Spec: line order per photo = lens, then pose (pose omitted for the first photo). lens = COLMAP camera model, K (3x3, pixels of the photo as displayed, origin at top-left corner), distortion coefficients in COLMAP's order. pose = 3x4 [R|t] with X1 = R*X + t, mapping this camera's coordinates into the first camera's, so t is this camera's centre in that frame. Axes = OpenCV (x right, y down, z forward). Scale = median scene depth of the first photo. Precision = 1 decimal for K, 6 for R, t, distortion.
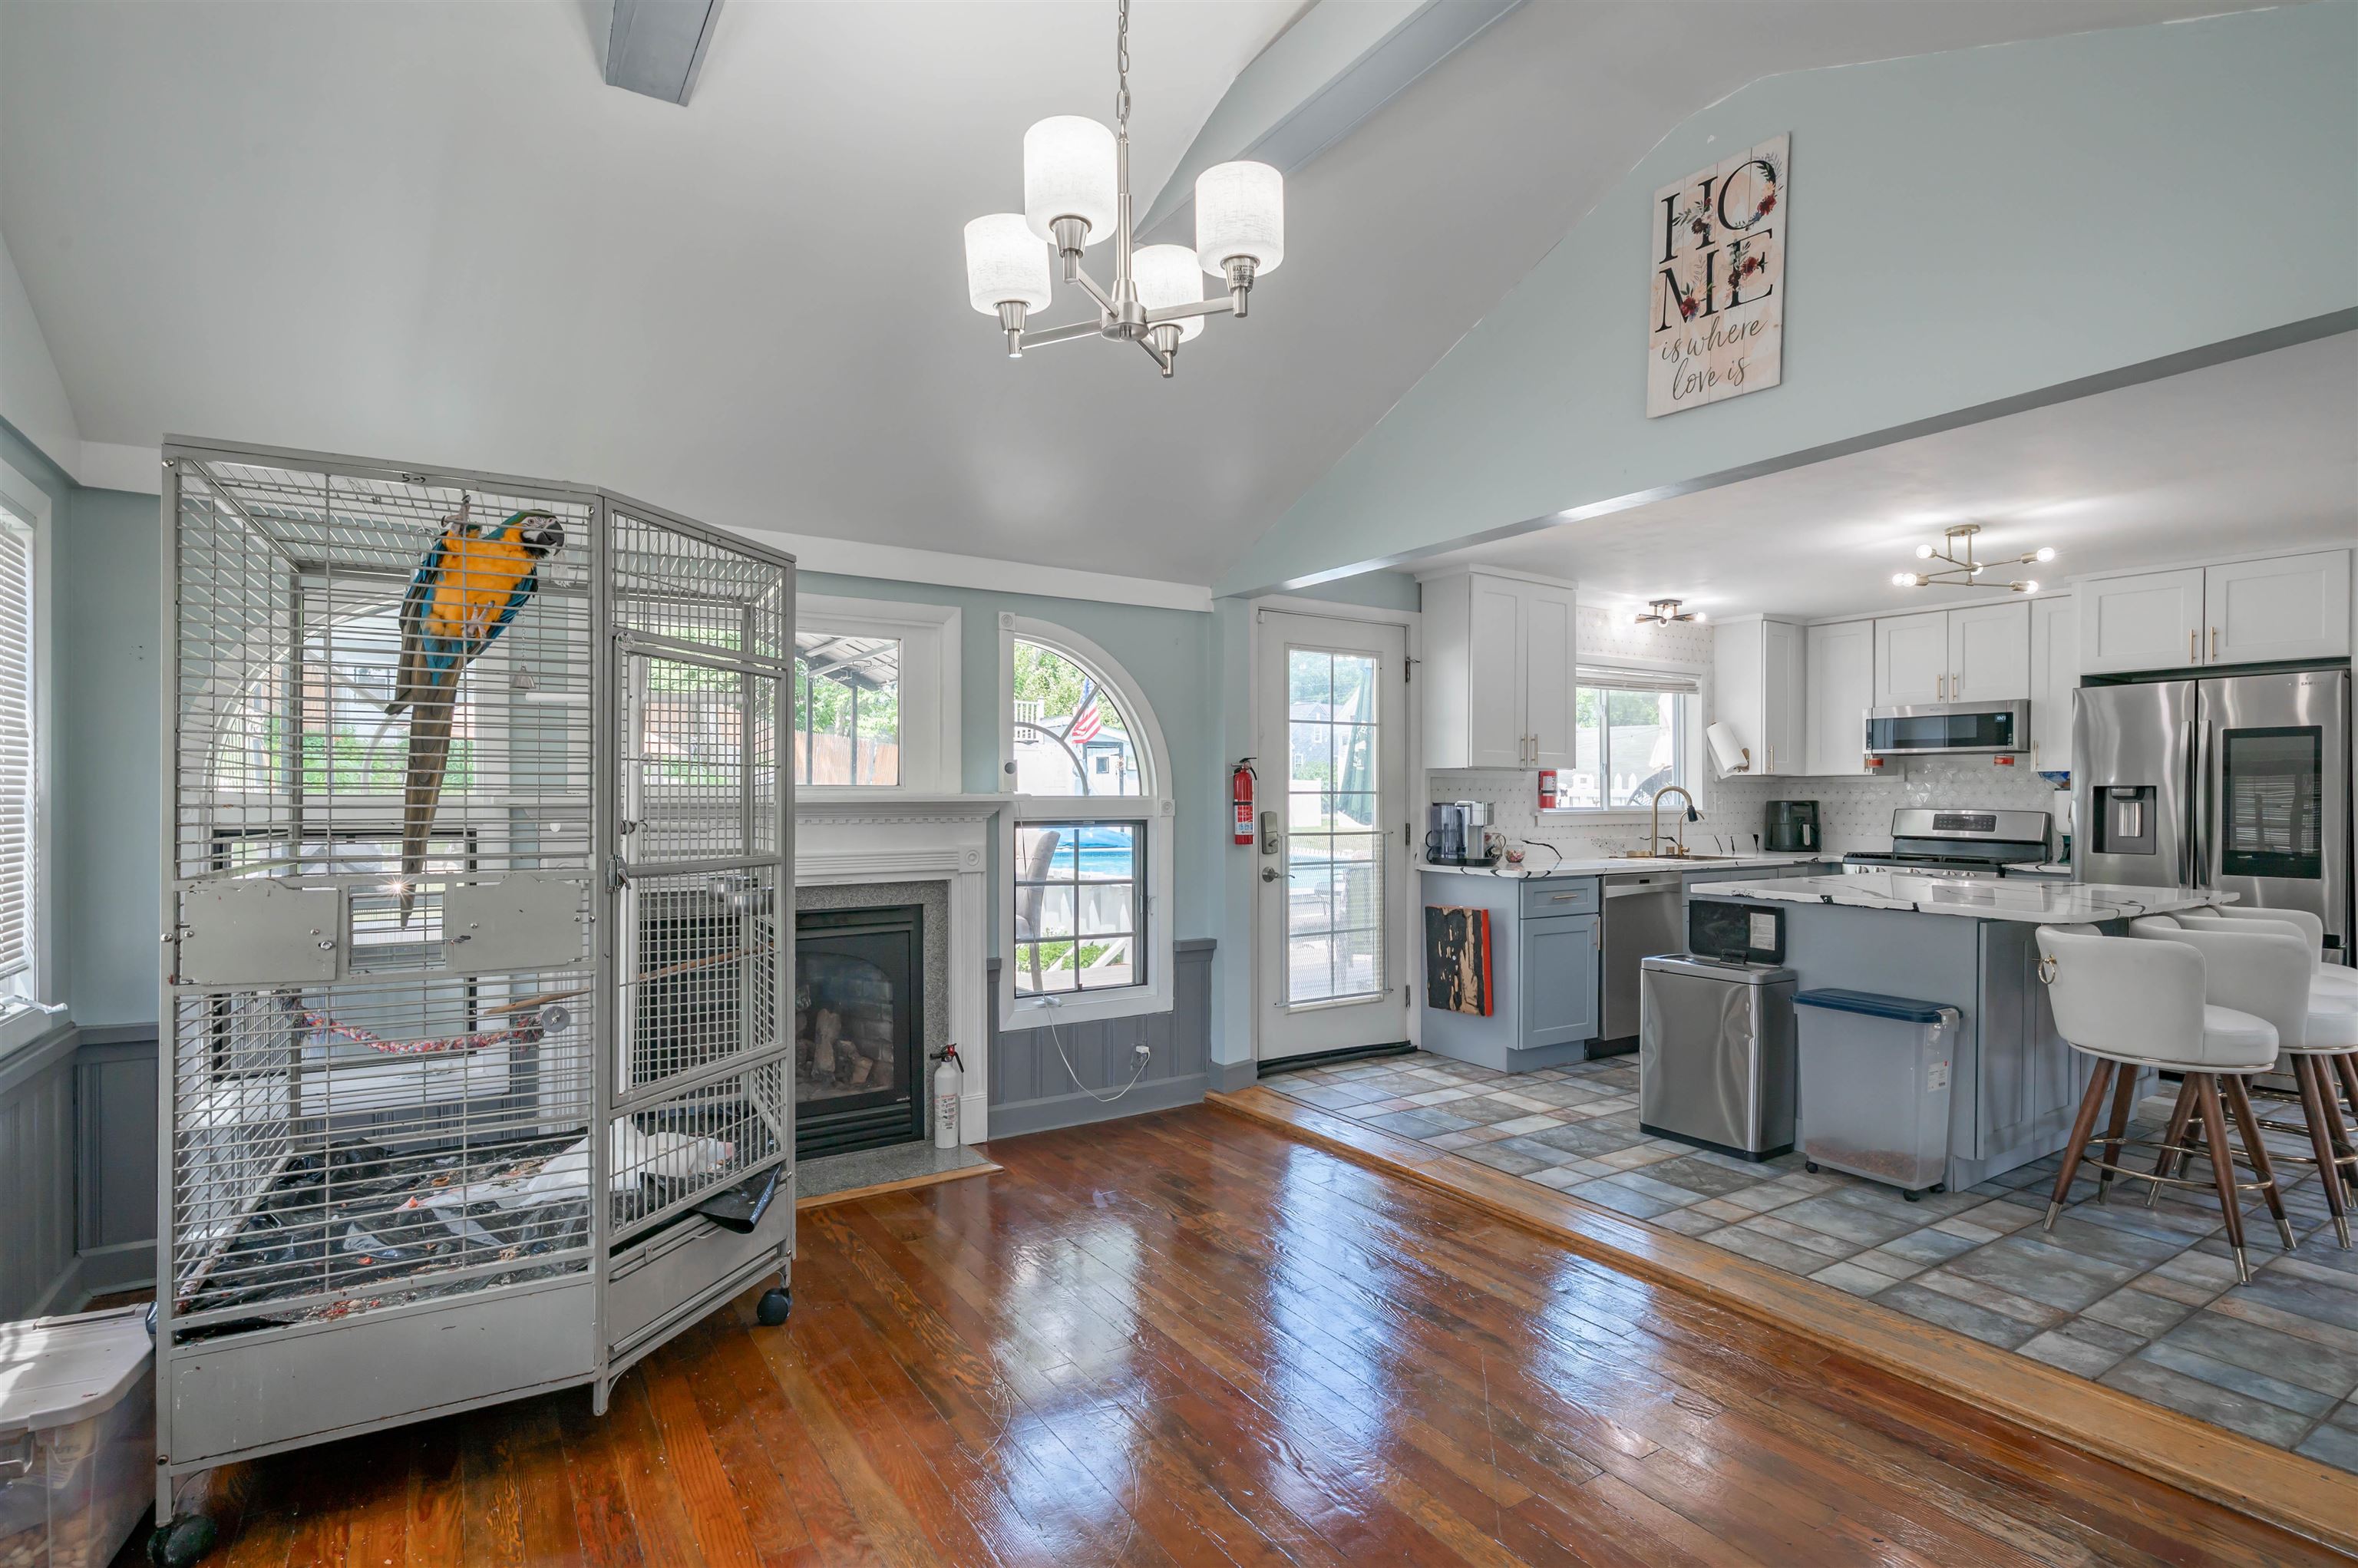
lens RADIAL K [[1161.8, 0, 1183.0], [0, 1161.8, 784.8], [0, 0, 1]] dist [-0.006095, 0.001439]
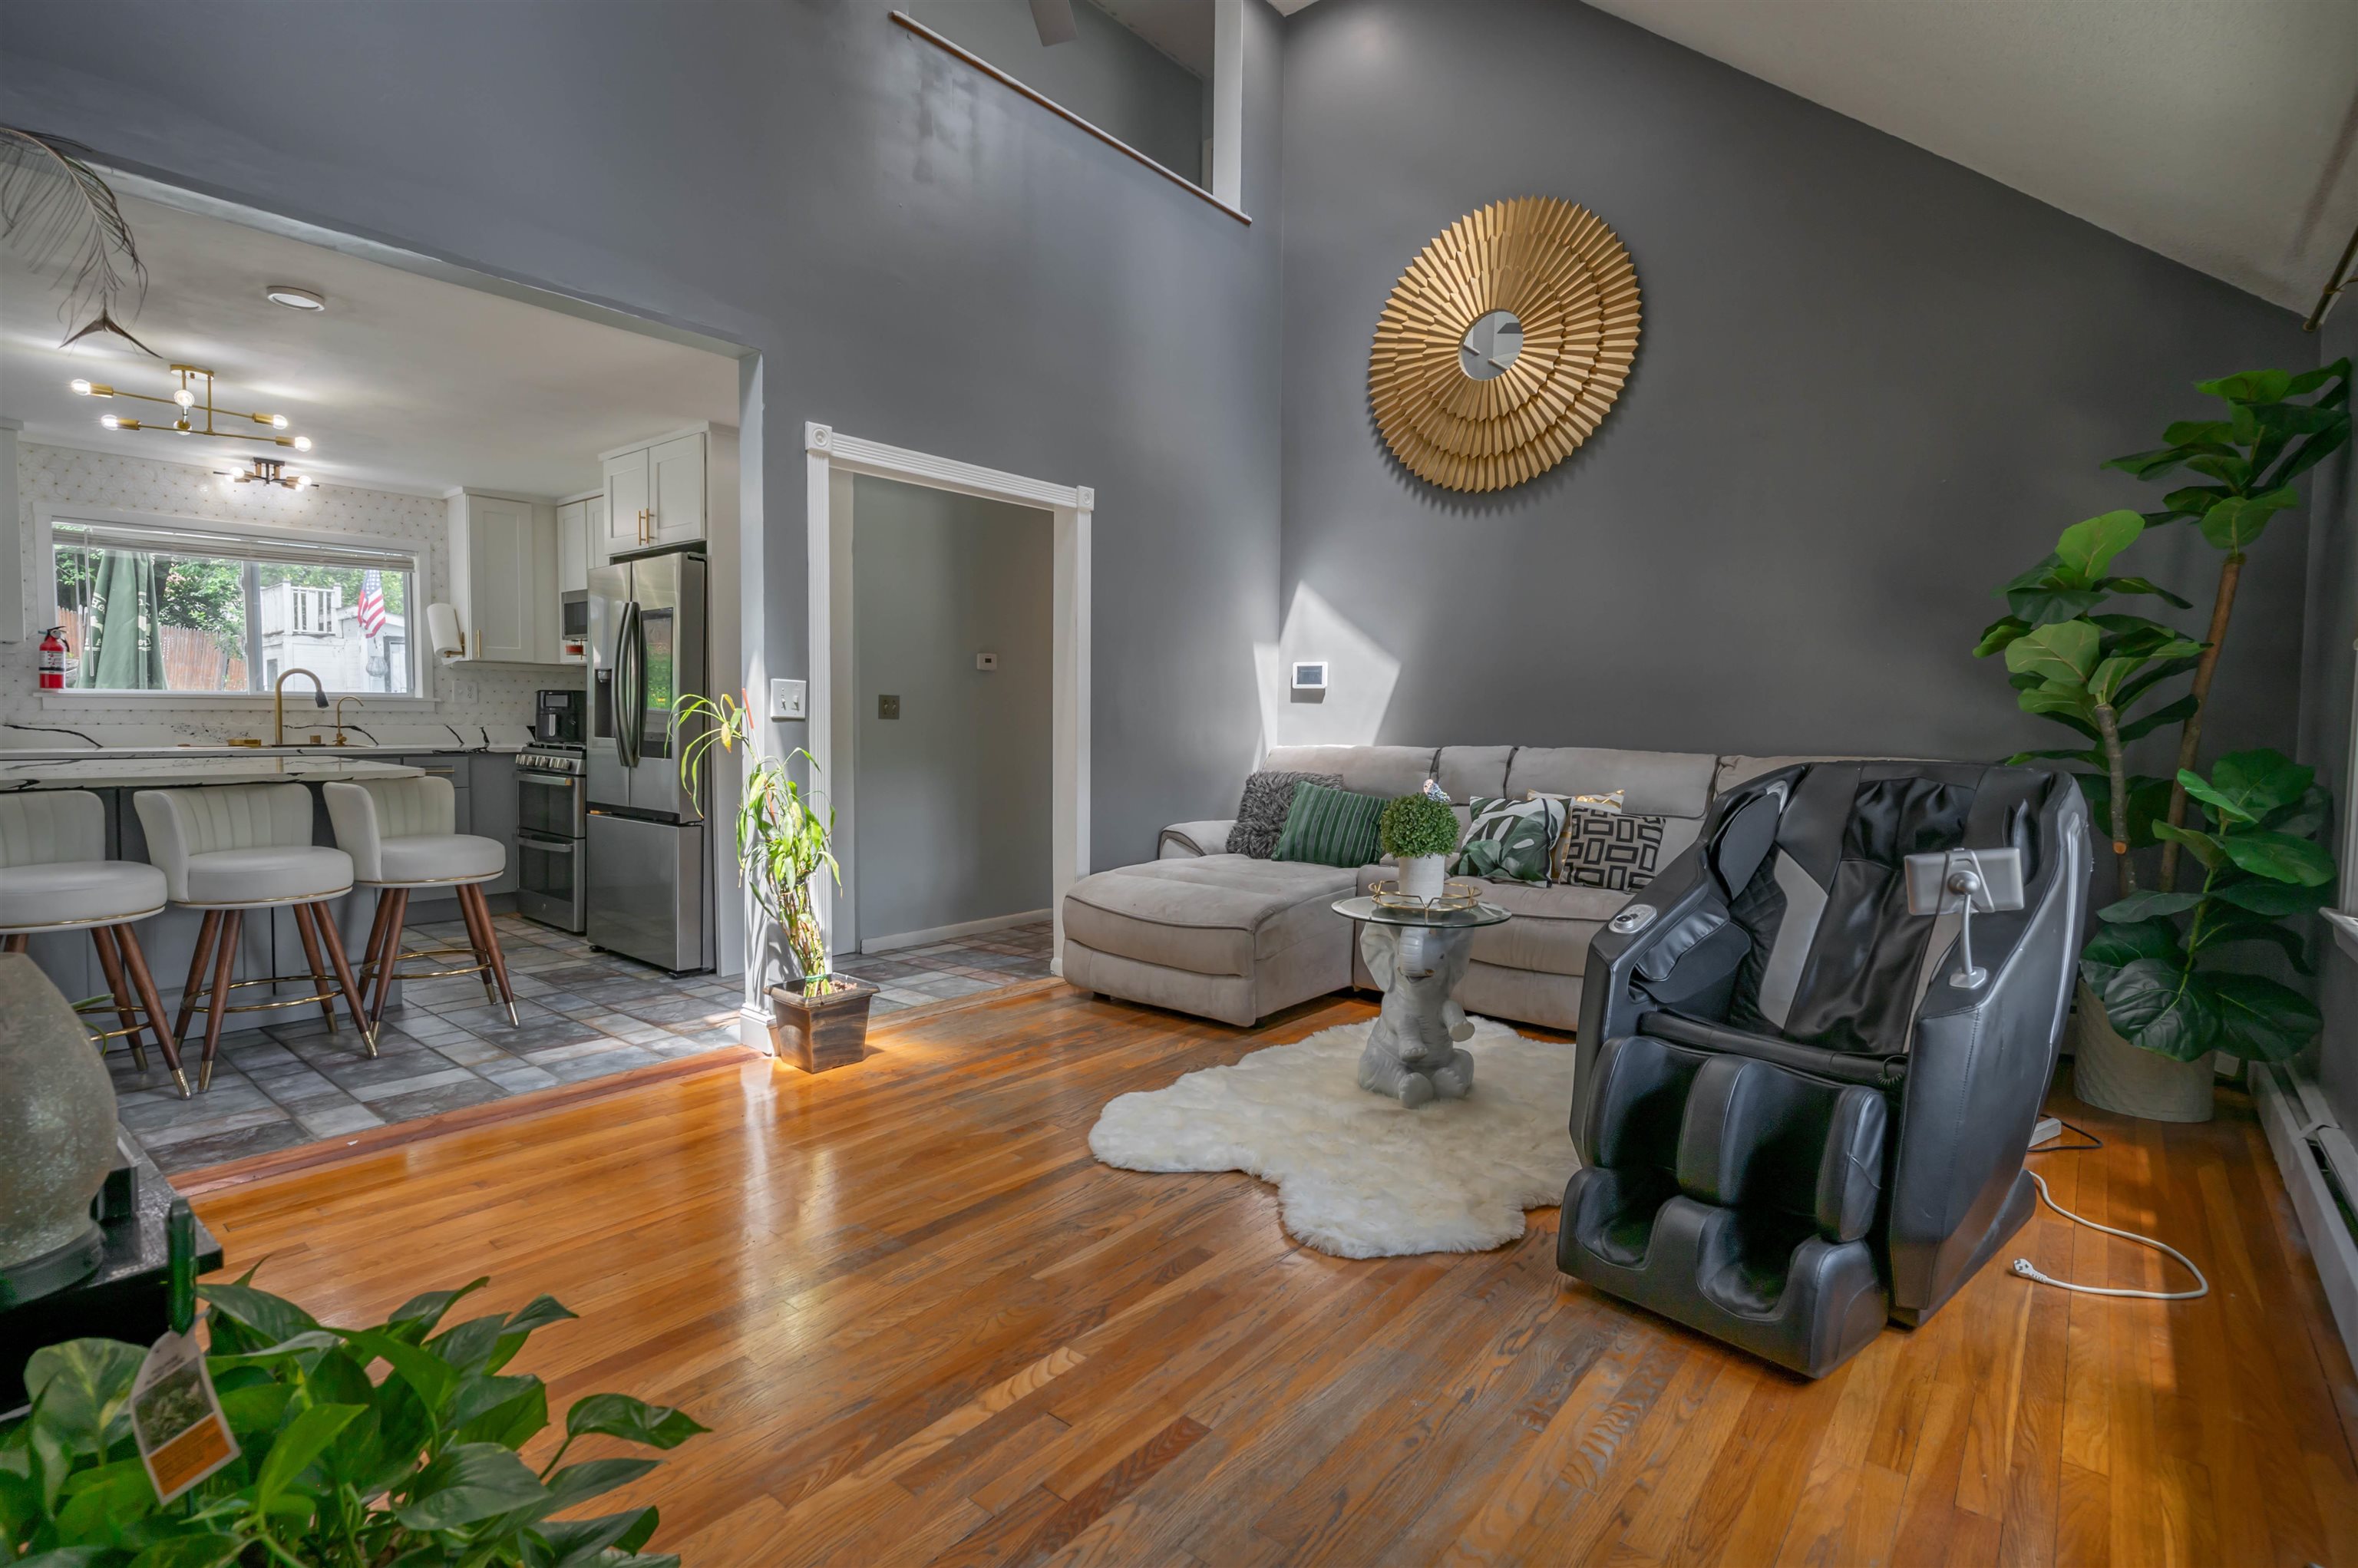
lens RADIAL K [[1161.8, 0, 1198.6], [0, 1161.8, 768.3], [0, 0, 1]] dist [-0.006095, 0.001439]
pose [[0.961594, -0.005916, 0.274411, 0.850476], [-0.008955, 0.998559, 0.052908, 0.024942], [-0.274328, -0.053334, 0.960156, -0.063467]]
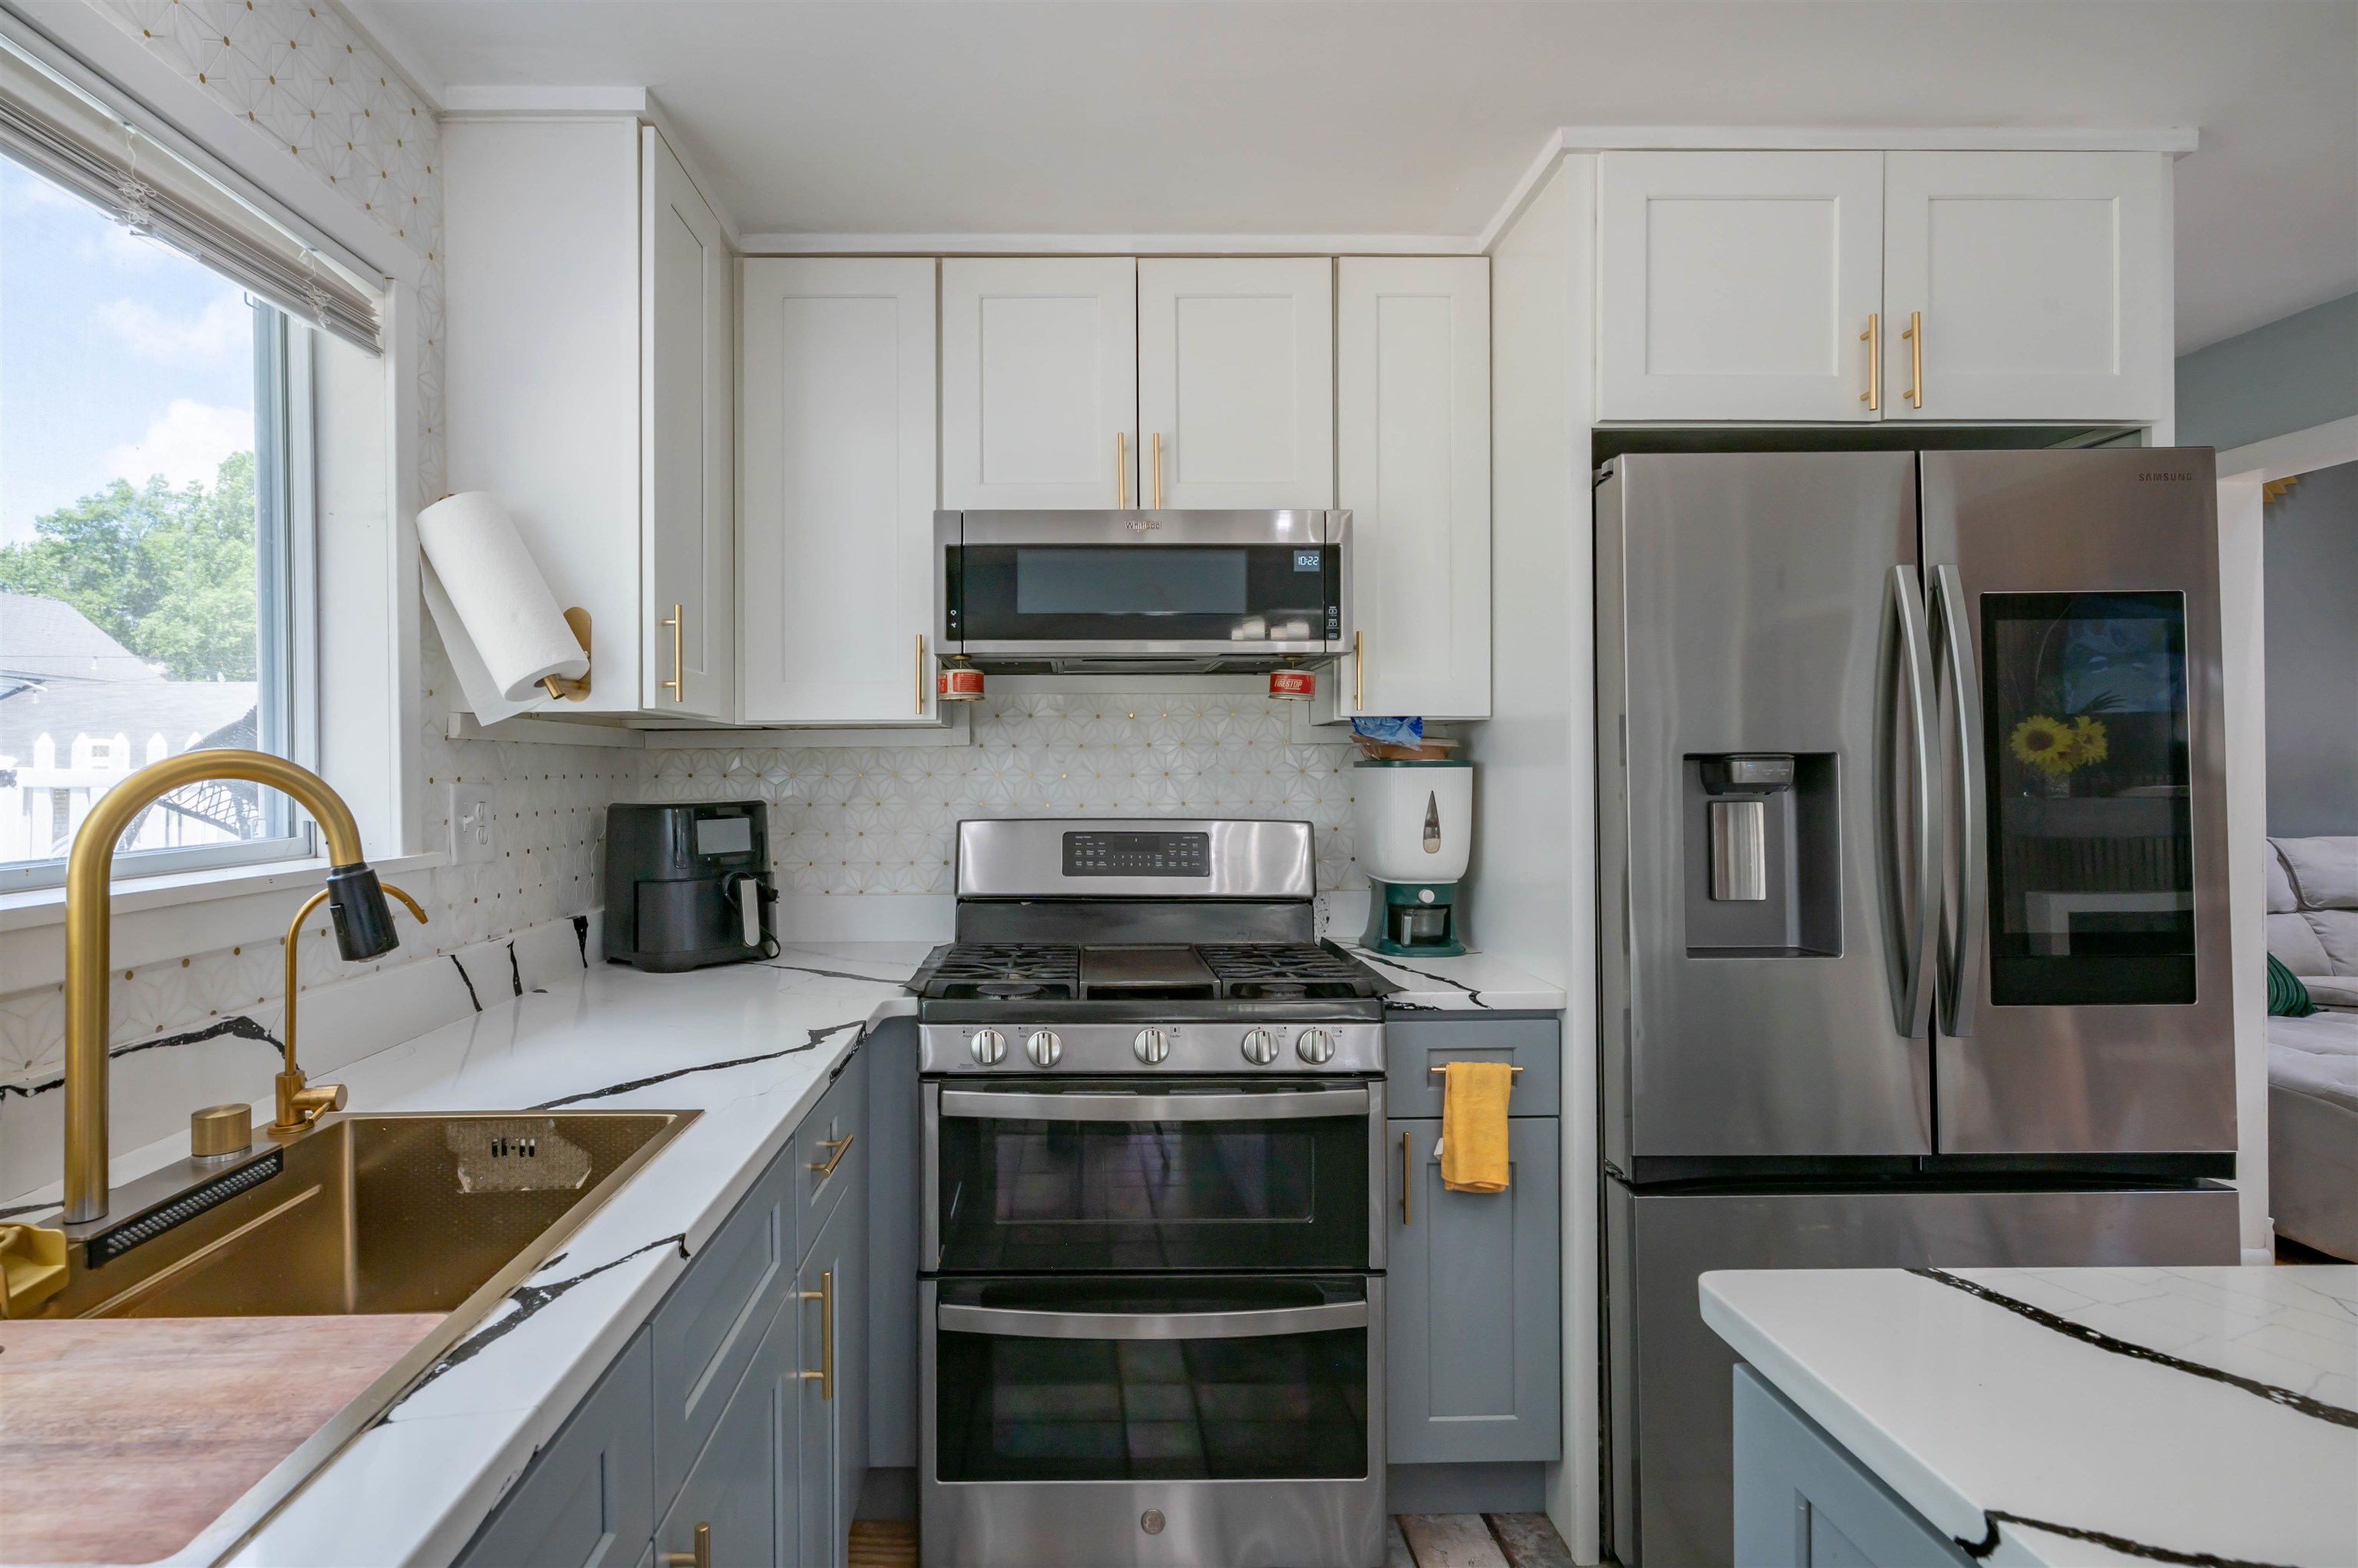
lens RADIAL K [[1161.8, 0, 1068.0], [0, 1161.8, 762.3], [0, 0, 1]] dist [-0.006095, 0.001439]
pose [[0.560615, -0.001531, 0.828075, 0.355472], [0.001447, 0.999999, 0.000869, 0.002799], [-0.828075, 0.000711, 0.560617, 0.817311]]
